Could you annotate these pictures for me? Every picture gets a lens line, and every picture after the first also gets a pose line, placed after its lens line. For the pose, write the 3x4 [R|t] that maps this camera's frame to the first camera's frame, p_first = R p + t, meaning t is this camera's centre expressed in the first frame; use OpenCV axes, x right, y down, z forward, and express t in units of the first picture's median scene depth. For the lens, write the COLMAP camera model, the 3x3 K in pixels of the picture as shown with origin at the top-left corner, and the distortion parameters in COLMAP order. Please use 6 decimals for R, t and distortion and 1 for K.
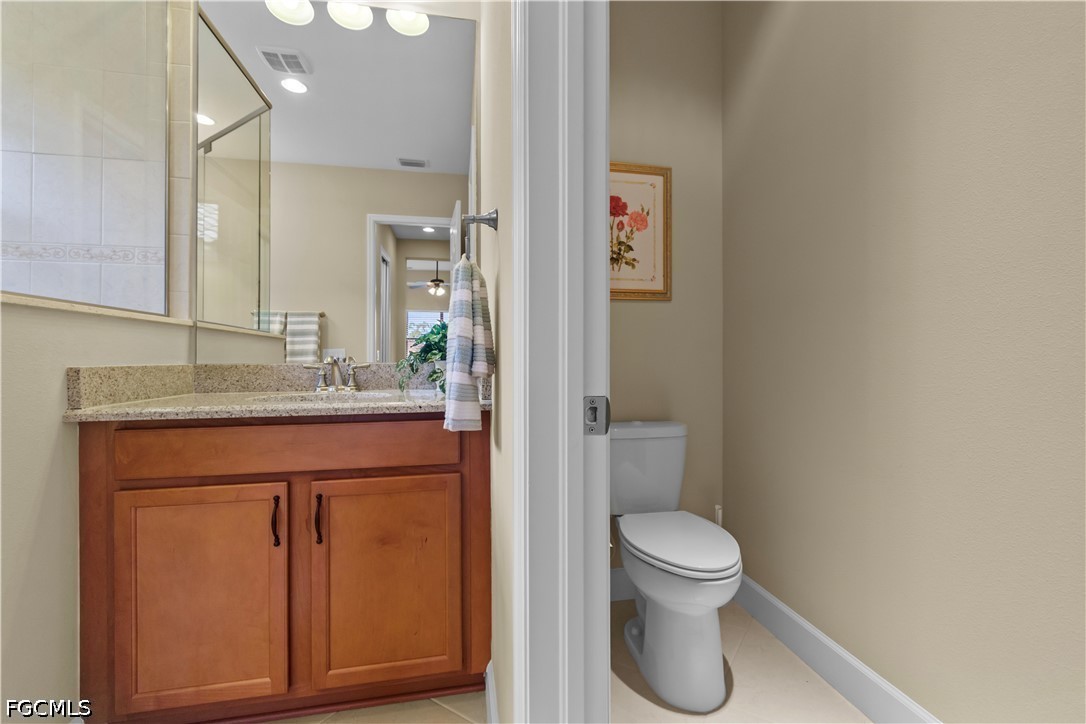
lens RADIAL K [[483.3, 0, 548.5], [0, 483.3, 343.0], [0, 0, 1]] dist [0.004436, -0.002341]
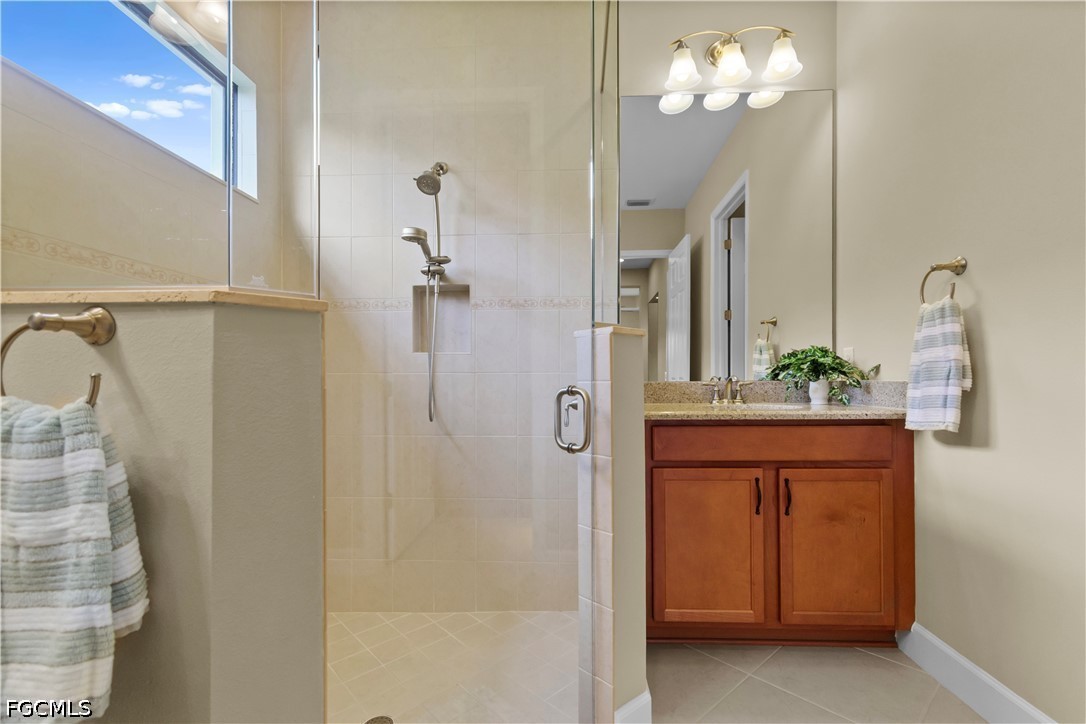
lens RADIAL K [[483.3, 0, 543.5], [0, 483.3, 365.0], [0, 0, 1]] dist [0.004436, -0.002341]
pose [[0.969905, -0.007863, -0.243357, -0.787286], [0.008502, 0.999963, 0.001576, -0.009576], [0.243335, -0.003598, 0.969936, -0.456419]]
